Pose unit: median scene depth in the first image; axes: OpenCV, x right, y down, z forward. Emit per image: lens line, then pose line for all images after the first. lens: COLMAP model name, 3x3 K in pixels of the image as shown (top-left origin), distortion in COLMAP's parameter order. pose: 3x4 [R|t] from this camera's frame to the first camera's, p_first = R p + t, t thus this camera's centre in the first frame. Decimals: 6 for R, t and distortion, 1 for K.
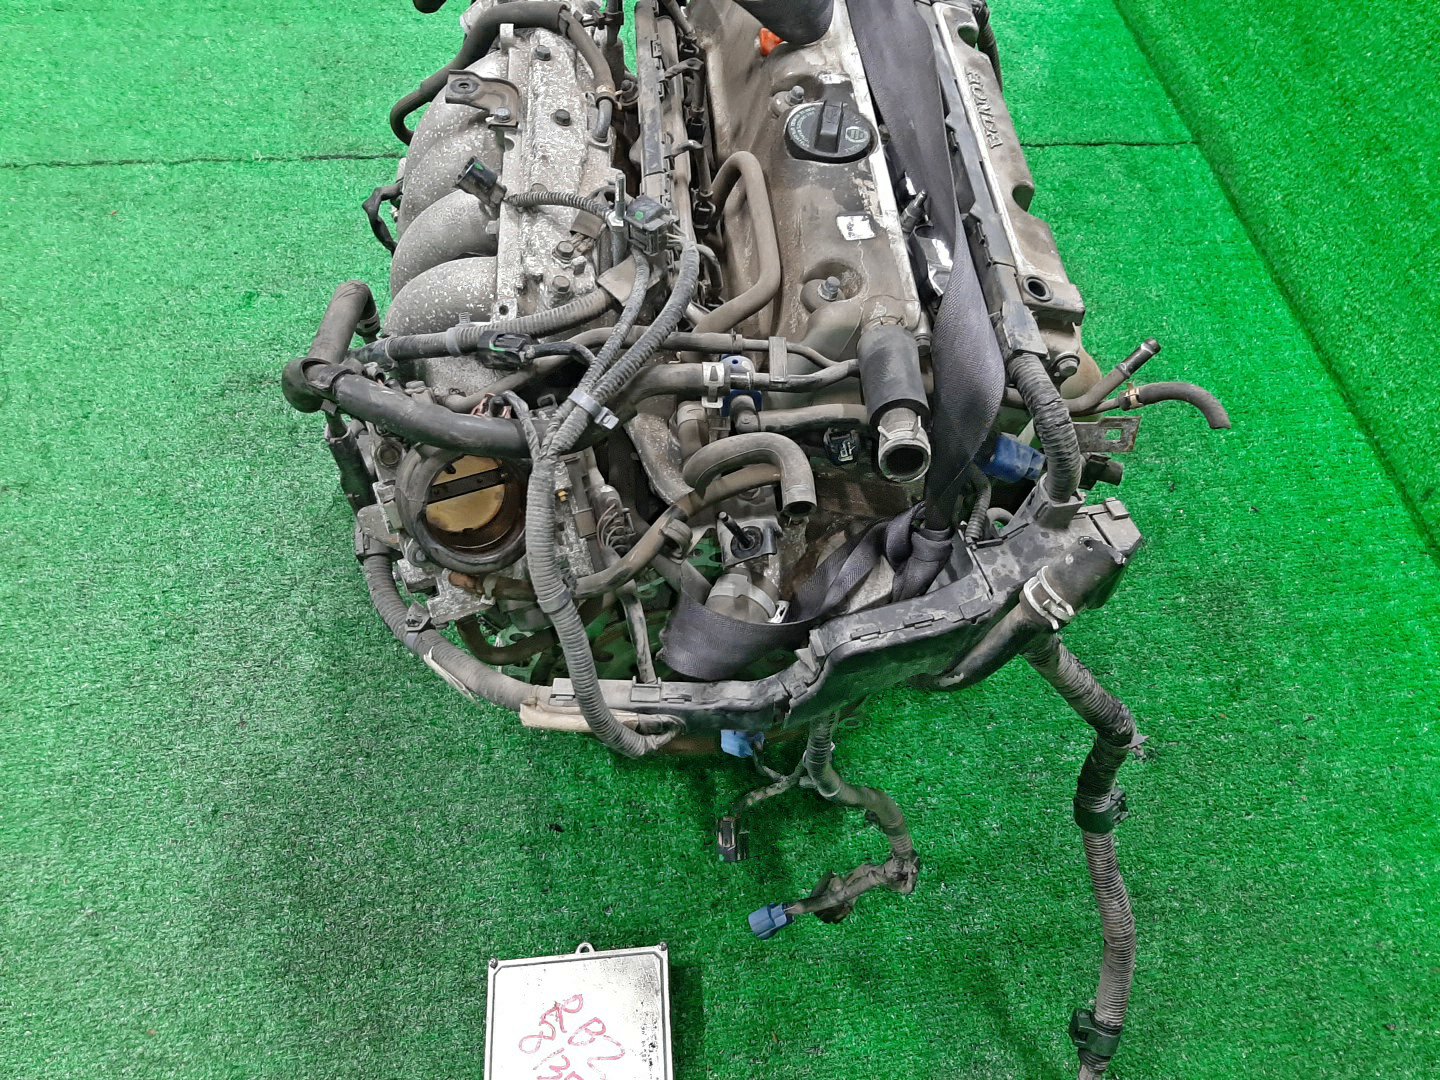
lens RADIAL K [[1143.7, 0, 713.7], [0, 1143.7, 534.7], [0, 0, 1]] dist [0.065500, -0.120081]
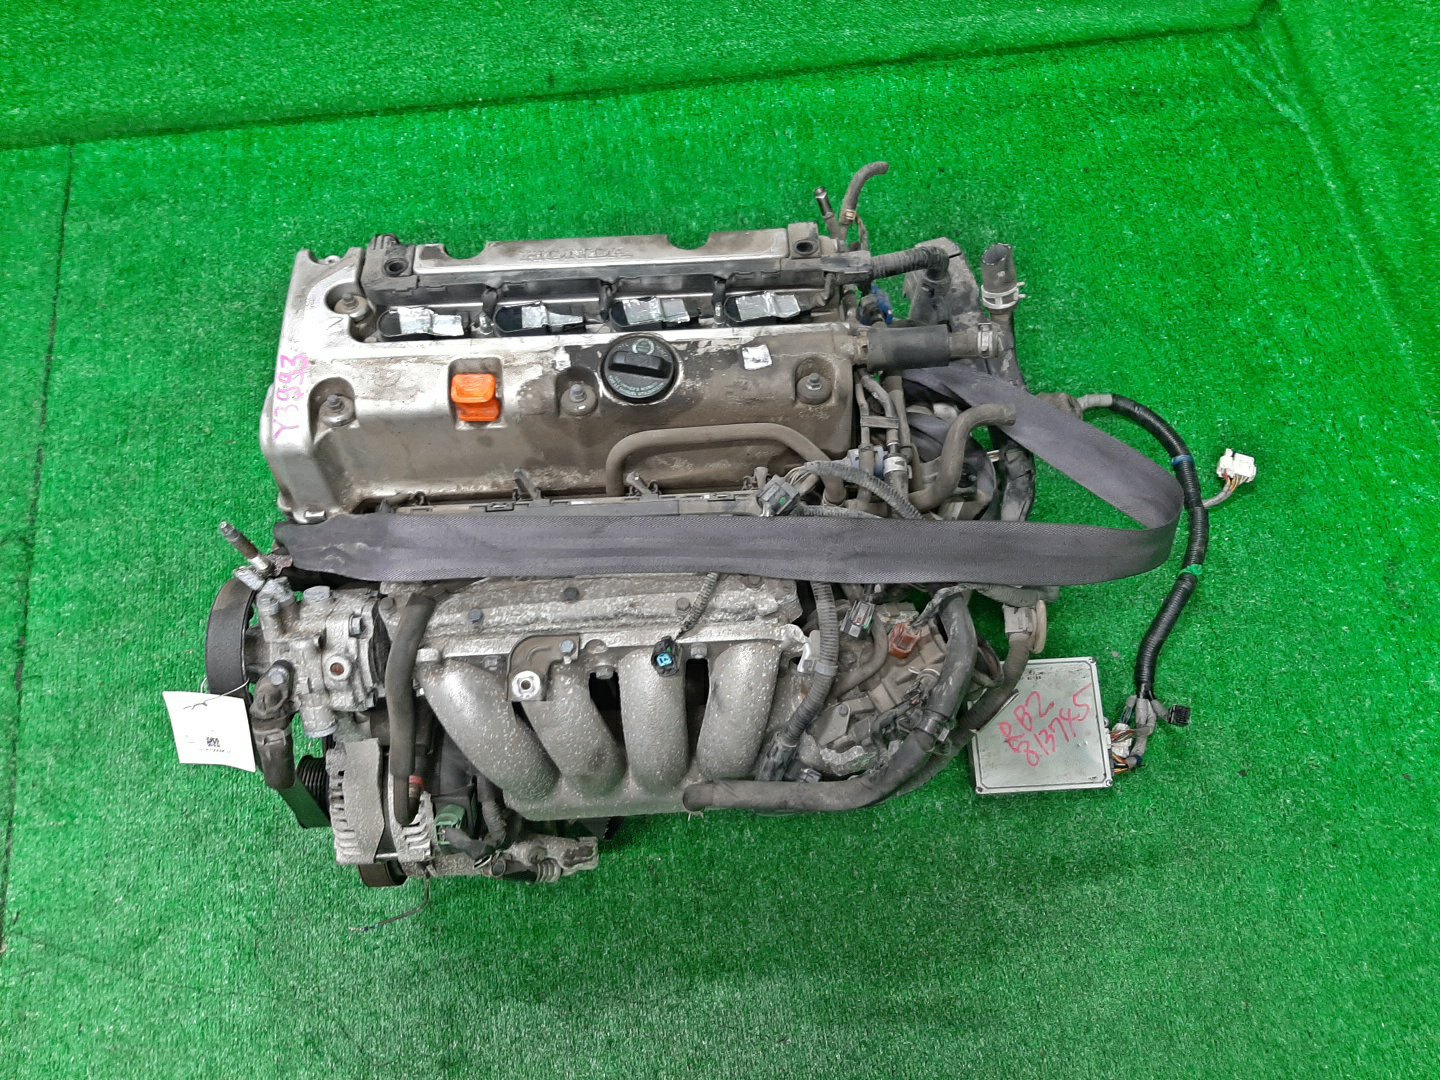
lens RADIAL K [[1143.7, 0, 713.7], [0, 1143.7, 534.7], [0, 0, 1]] dist [0.065500, -0.120081]
pose [[0.013382, -0.952795, 0.303320, -0.415092], [0.815829, 0.185796, 0.547634, -0.885724], [-0.578138, 0.240129, 0.779804, 0.069758]]
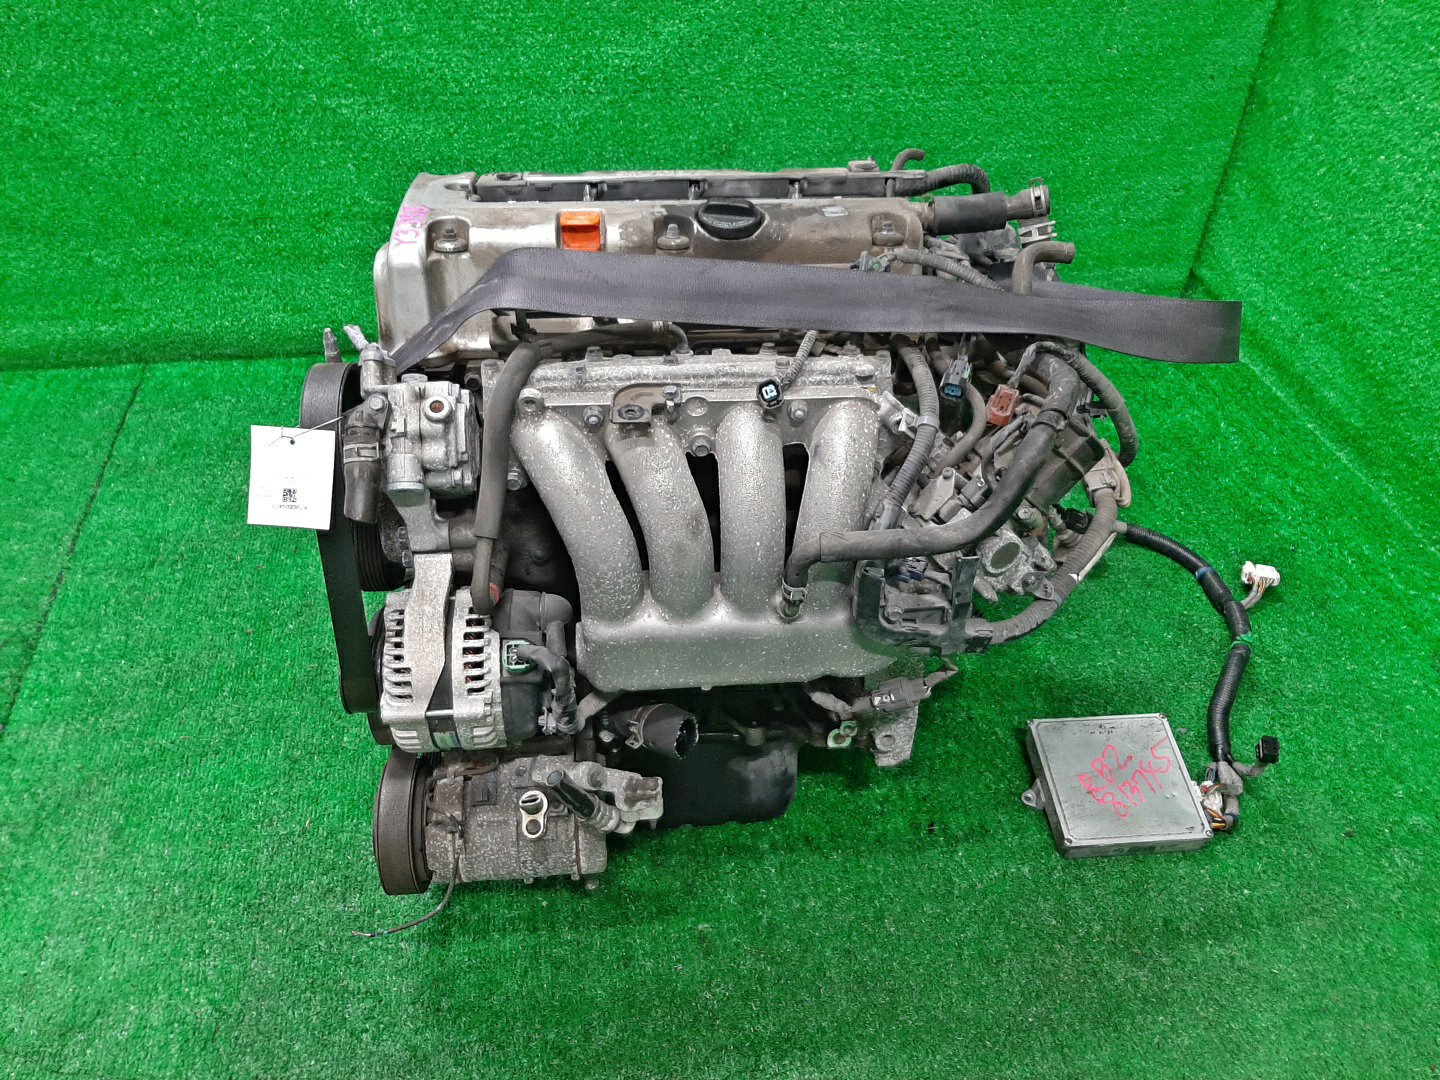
lens RADIAL K [[1143.7, 0, 713.7], [0, 1143.7, 534.7], [0, 0, 1]] dist [0.065500, -0.120081]
pose [[-0.013530, -0.699188, 0.714809, -1.072991], [0.796194, 0.424927, 0.430711, -0.758526], [-0.604890, 0.574954, 0.550941, 0.486910]]
